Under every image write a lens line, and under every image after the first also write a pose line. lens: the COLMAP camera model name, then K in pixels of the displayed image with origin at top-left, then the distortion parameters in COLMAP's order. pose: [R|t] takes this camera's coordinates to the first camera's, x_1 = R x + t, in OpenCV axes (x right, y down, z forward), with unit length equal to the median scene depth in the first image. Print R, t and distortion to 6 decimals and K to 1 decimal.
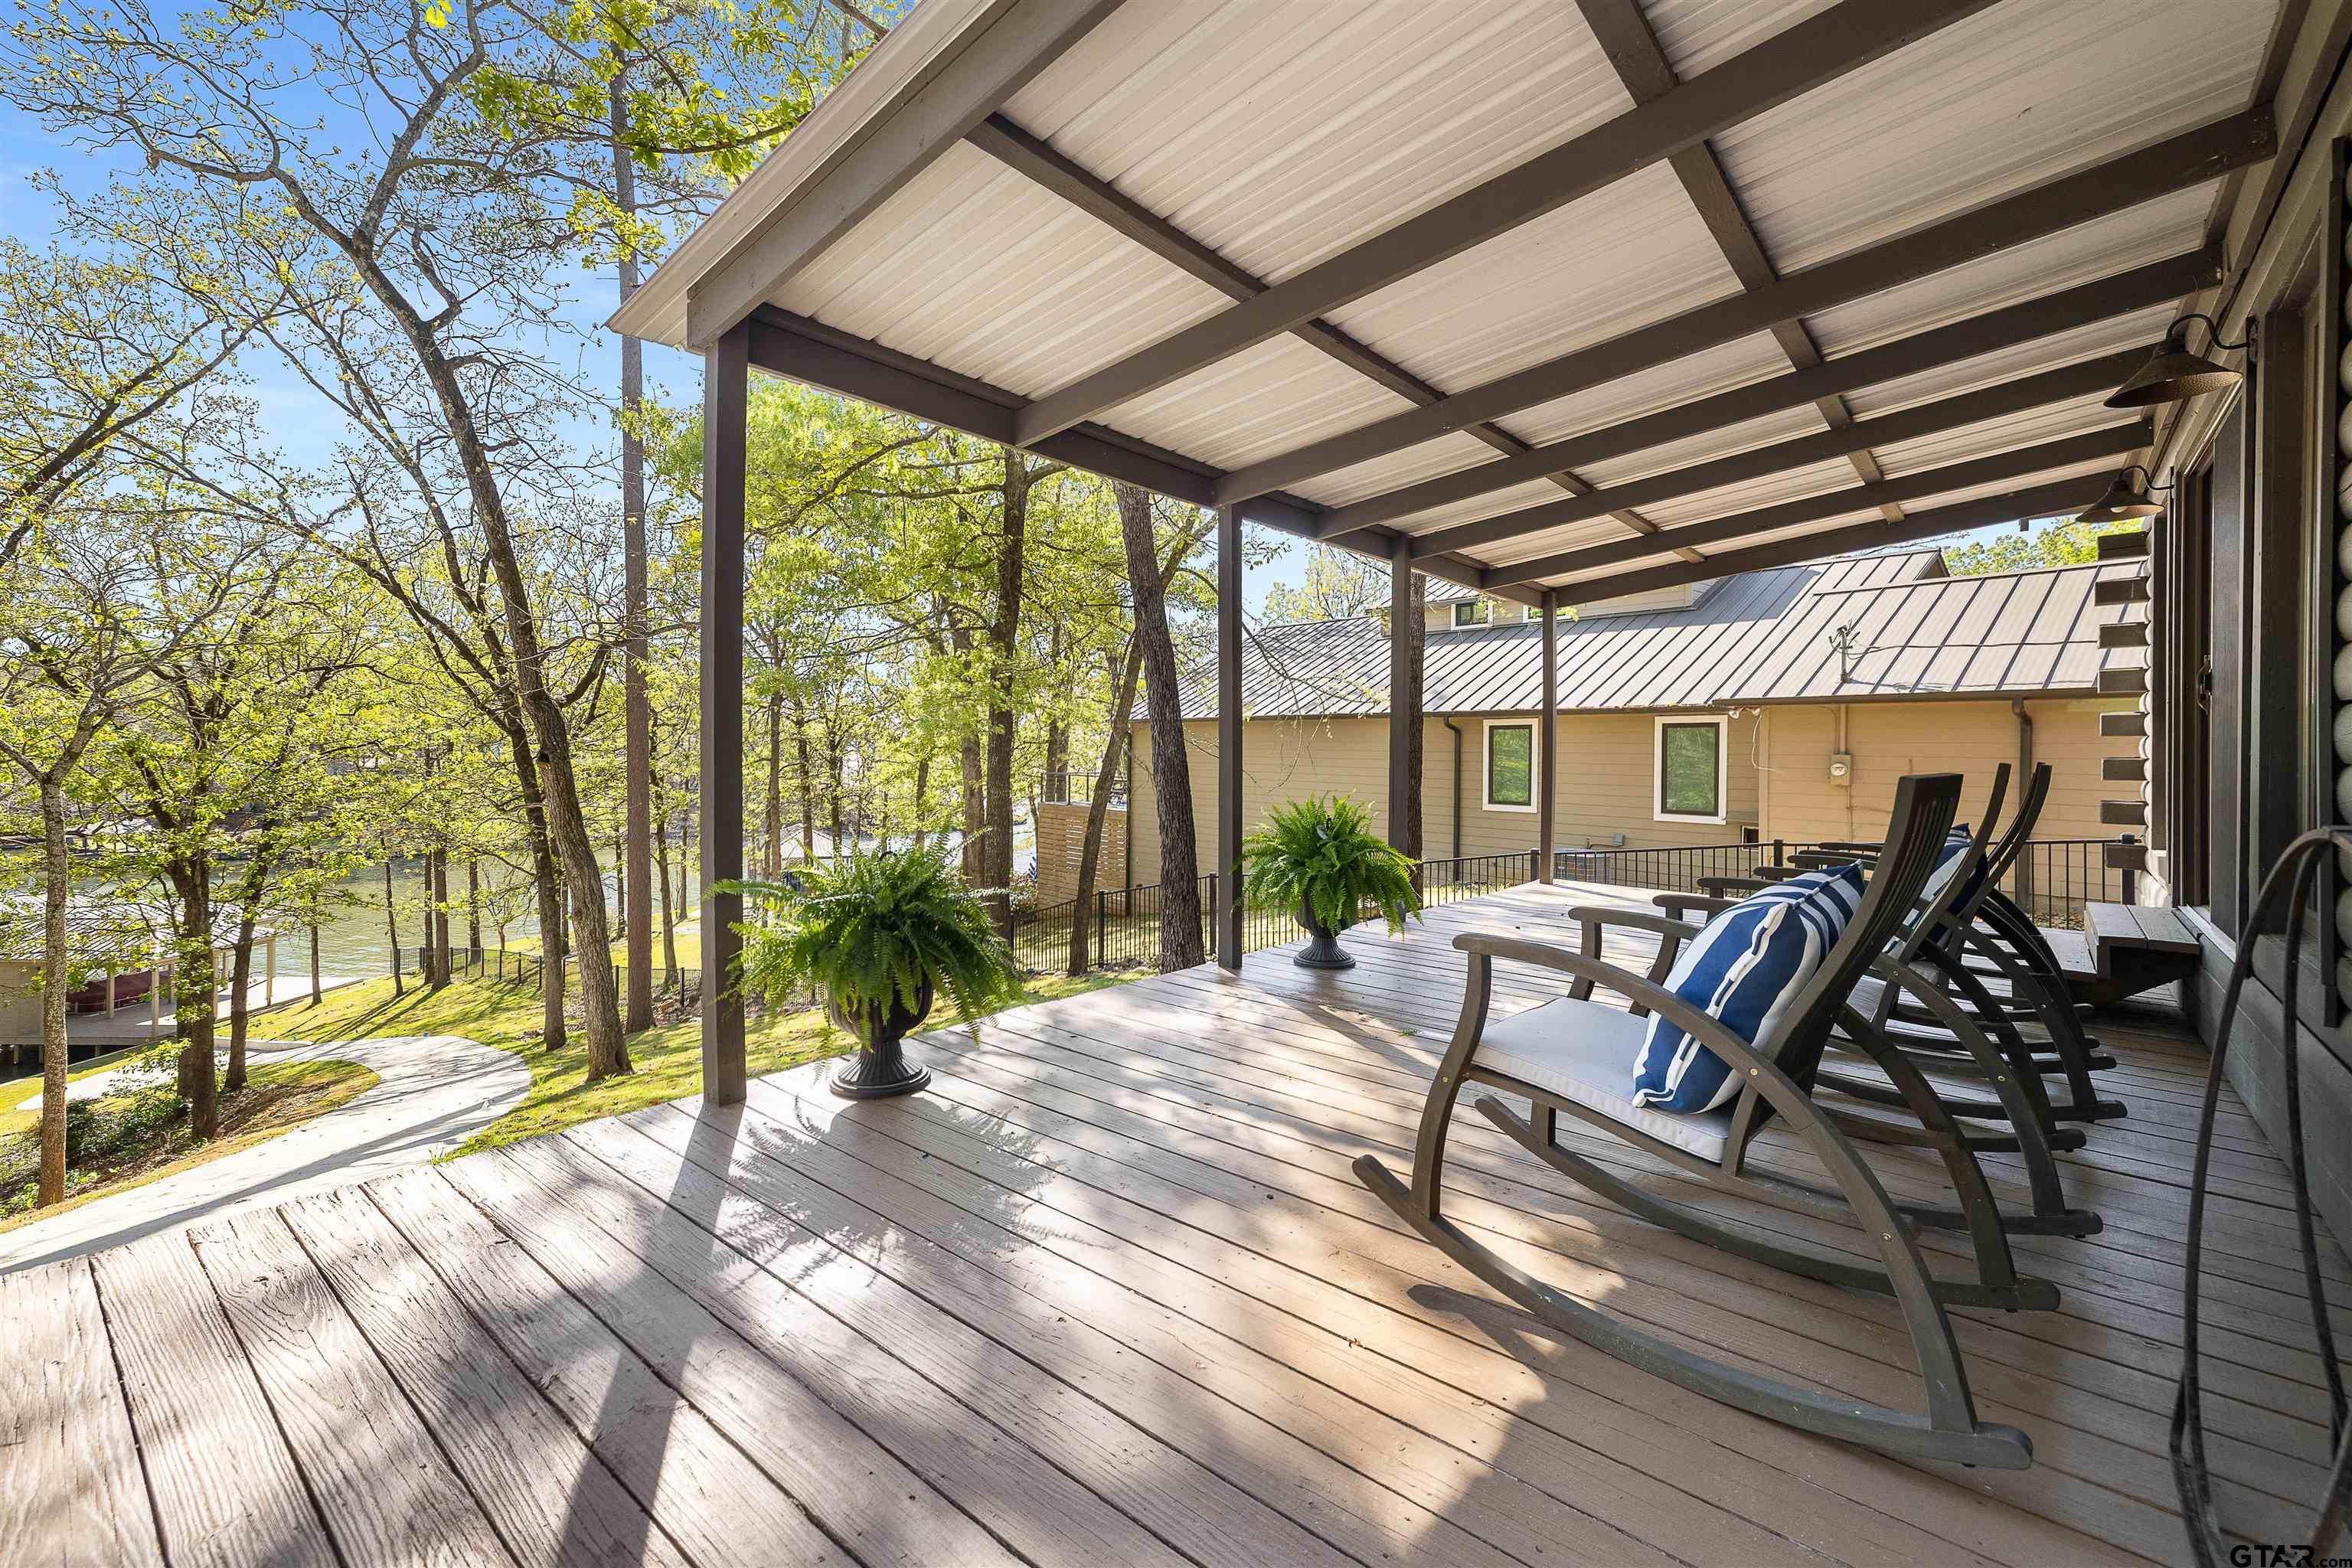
lens RADIAL K [[991.4, 0, 1170.4], [0, 991.4, 755.3], [0, 0, 1]] dist [0.021273, 0.000019]
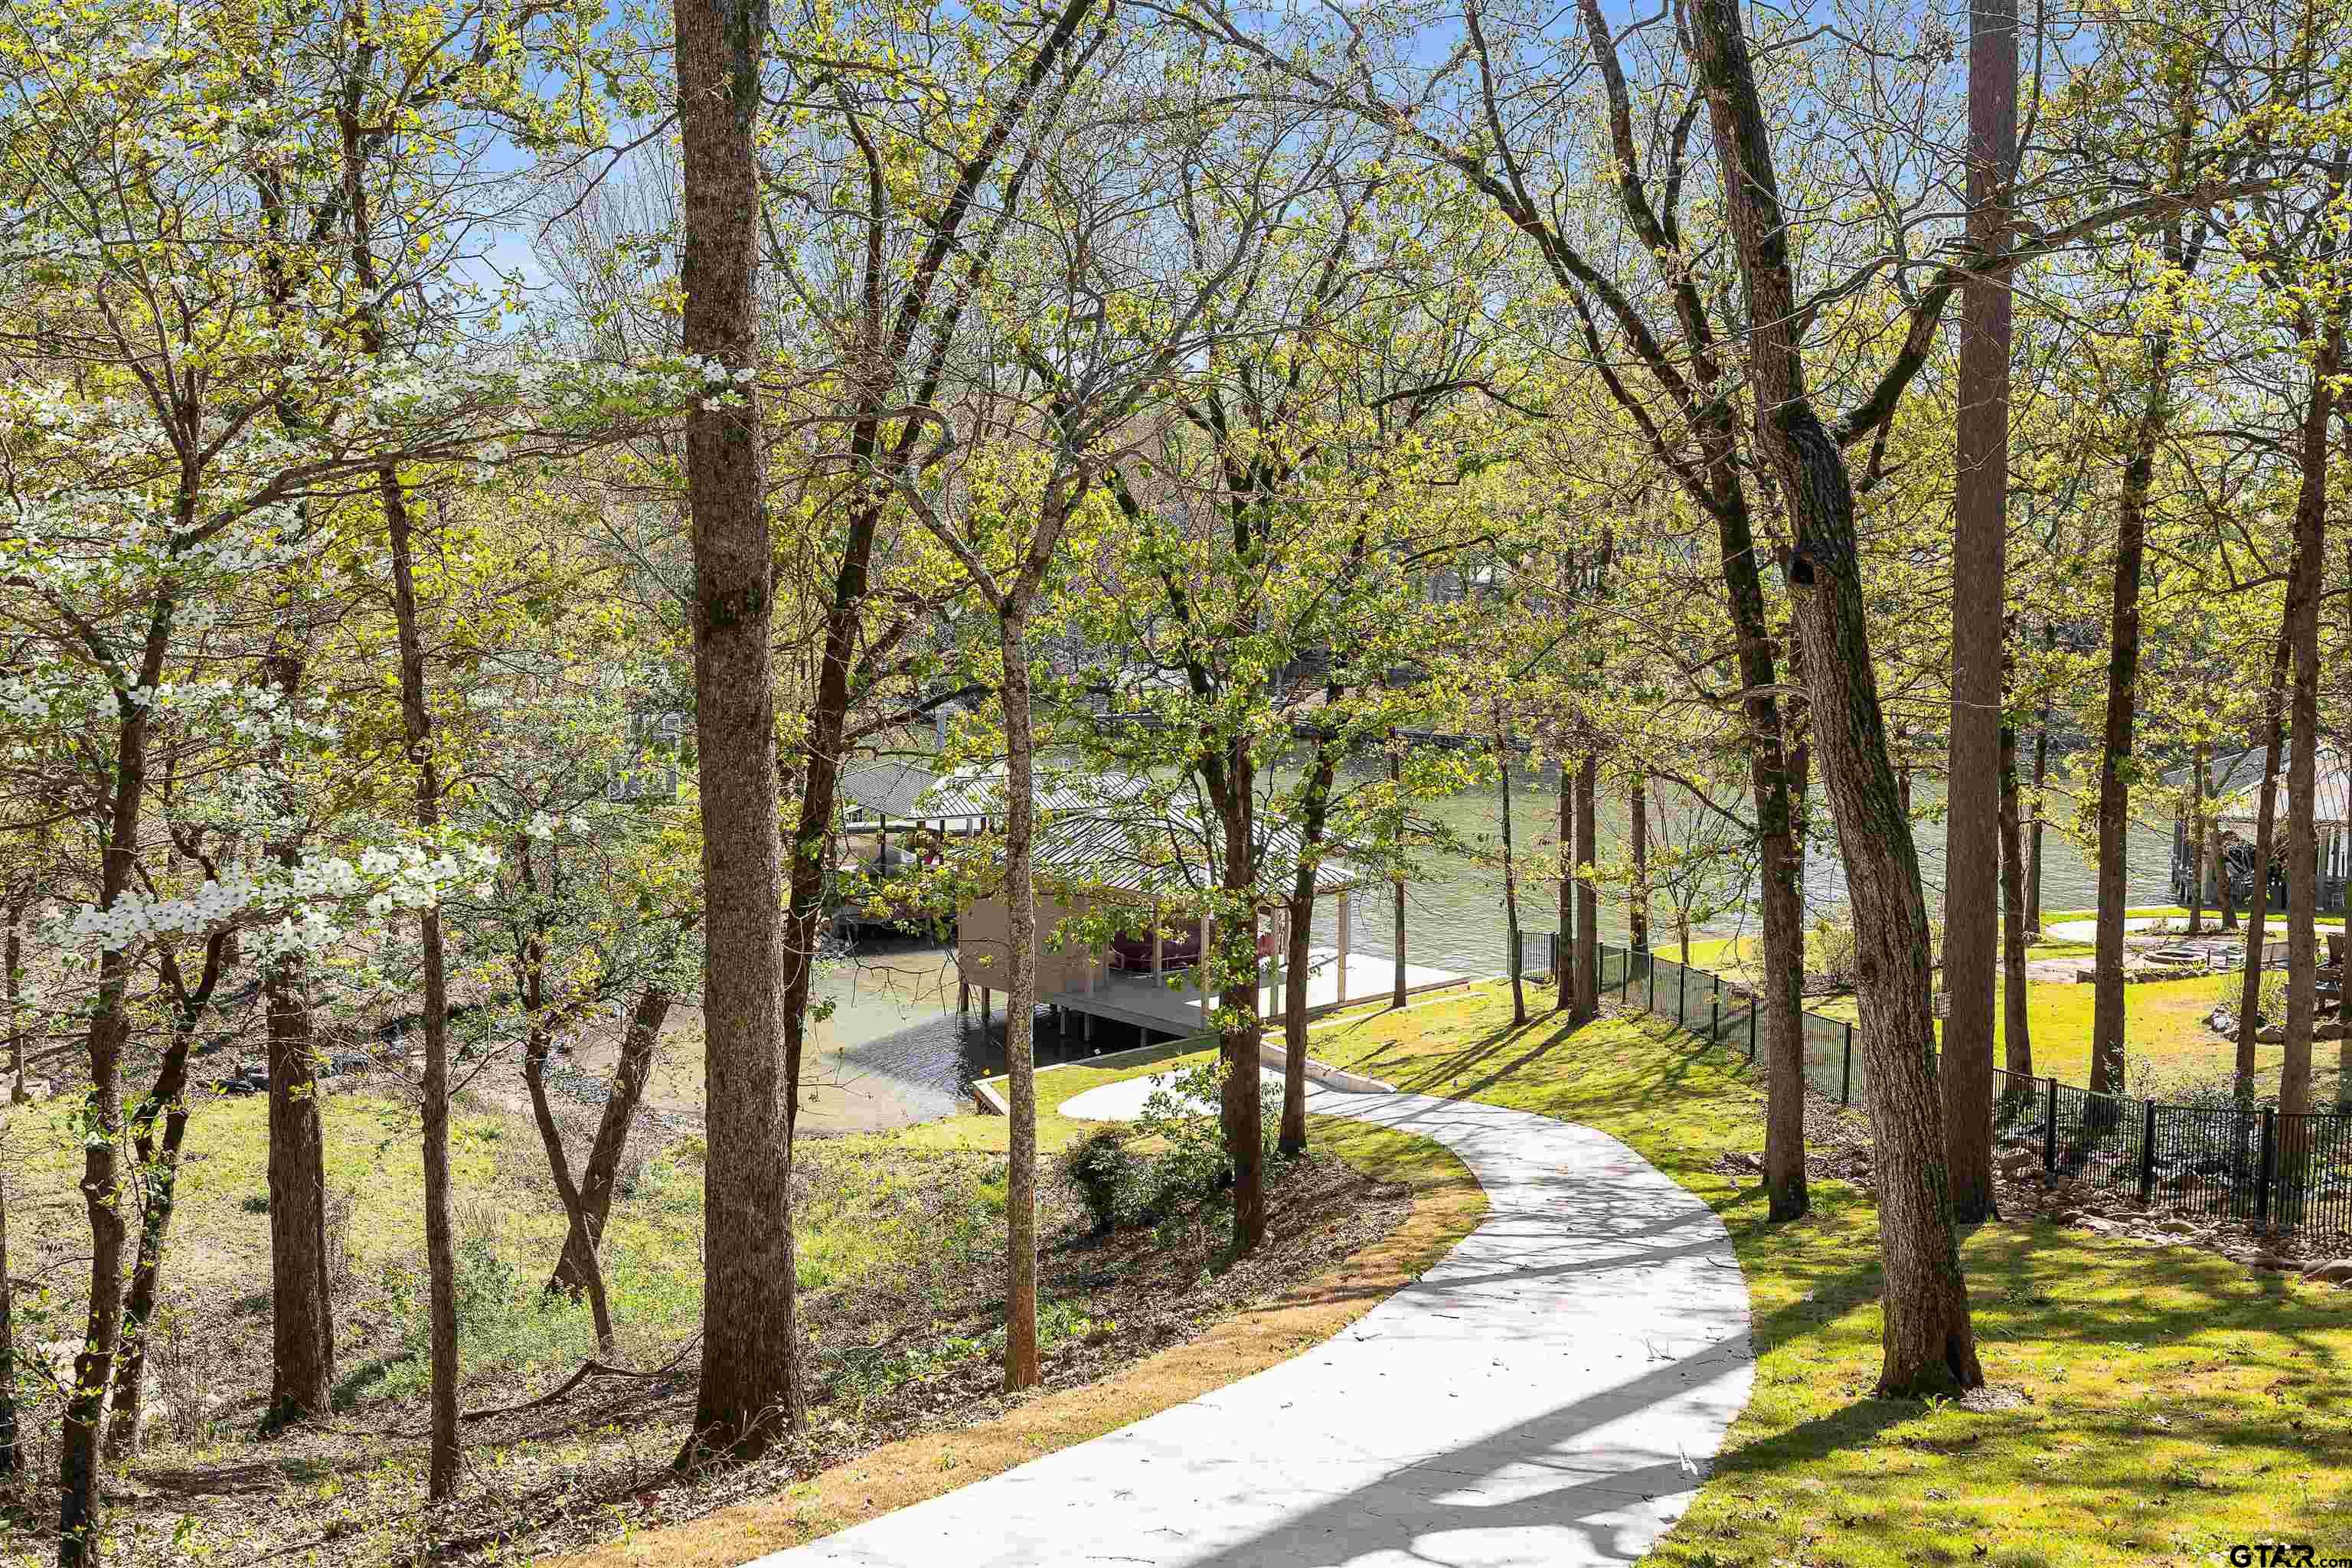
lens RADIAL K [[2273.1, 0, 1176.0], [0, 2273.1, 784.0], [0, 0, 1]] dist [0.015974, 0.001931]
pose [[0.690964, 0.072999, -0.719194, -0.076290], [-0.002625, 0.995135, 0.098485, -0.001153], [0.722885, -0.066162, 0.687794, 0.102481]]
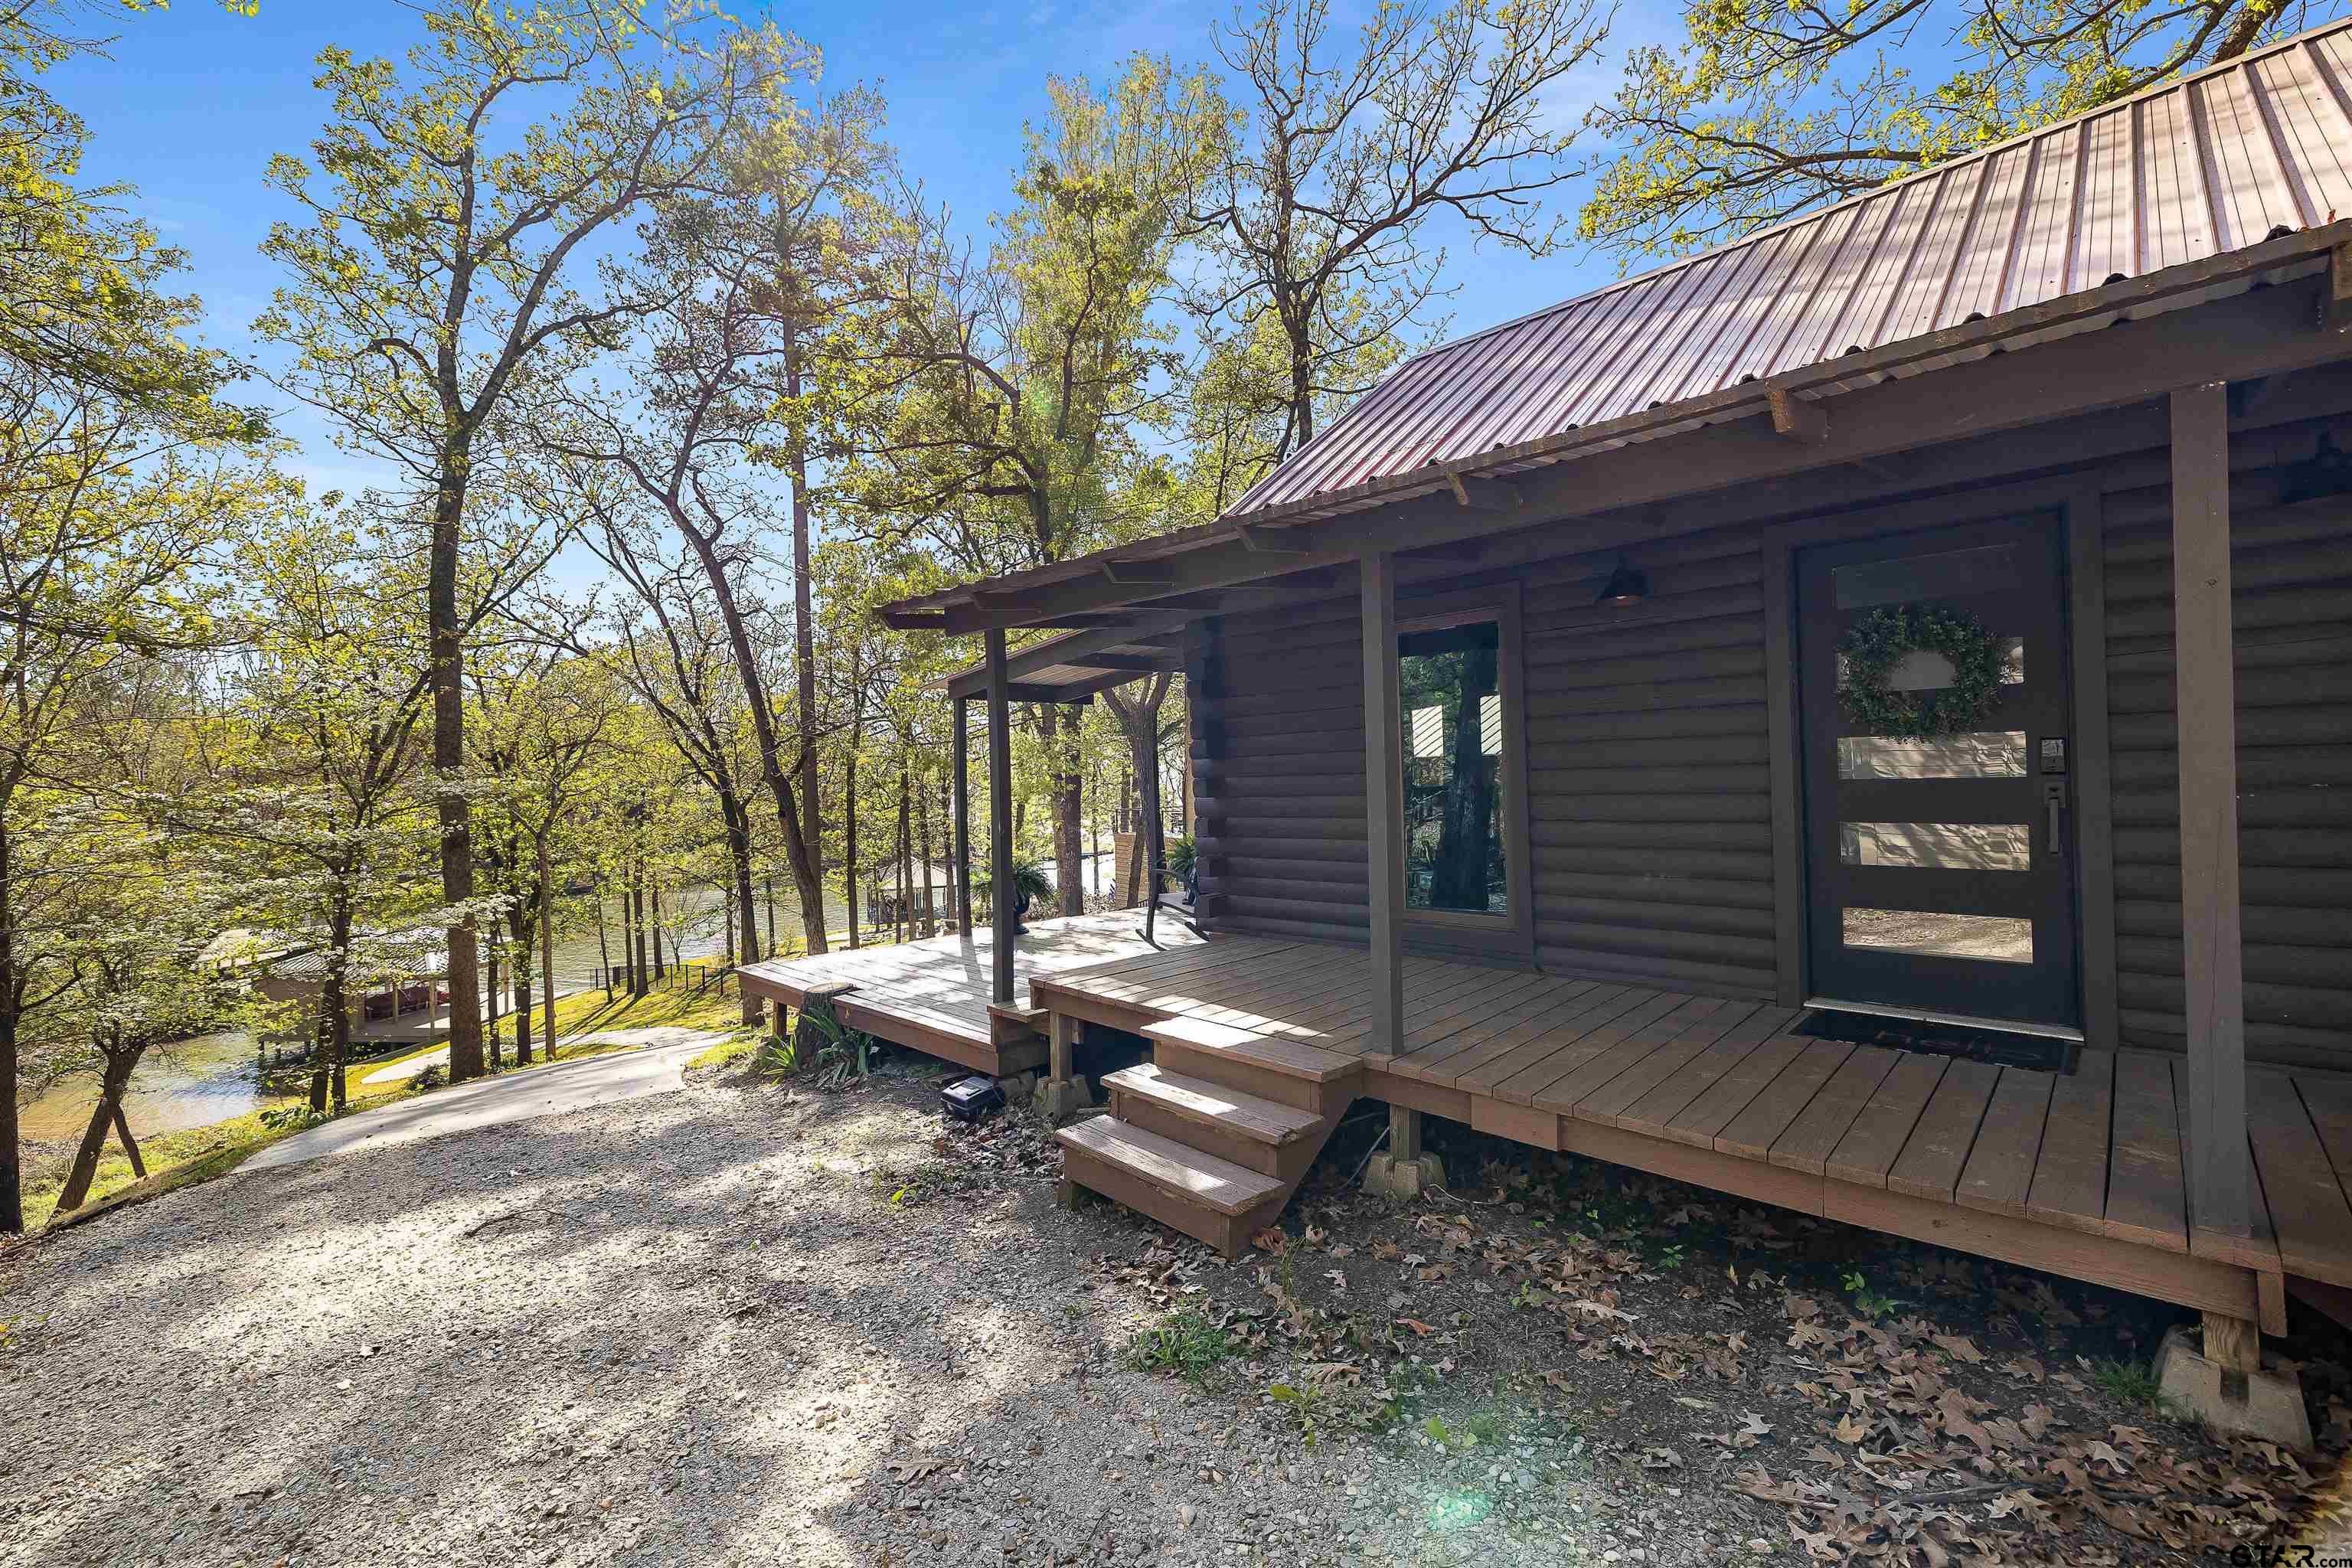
lens RADIAL K [[991.4, 0, 1170.4], [0, 991.4, 755.3], [0, 0, 1]] dist [0.021273, 0.000019]
pose [[0.995468, -0.031855, -0.089601, 0.059171], [0.029560, 0.999203, -0.026823, -0.018110], [0.090384, 0.024053, 0.995616, -0.259855]]
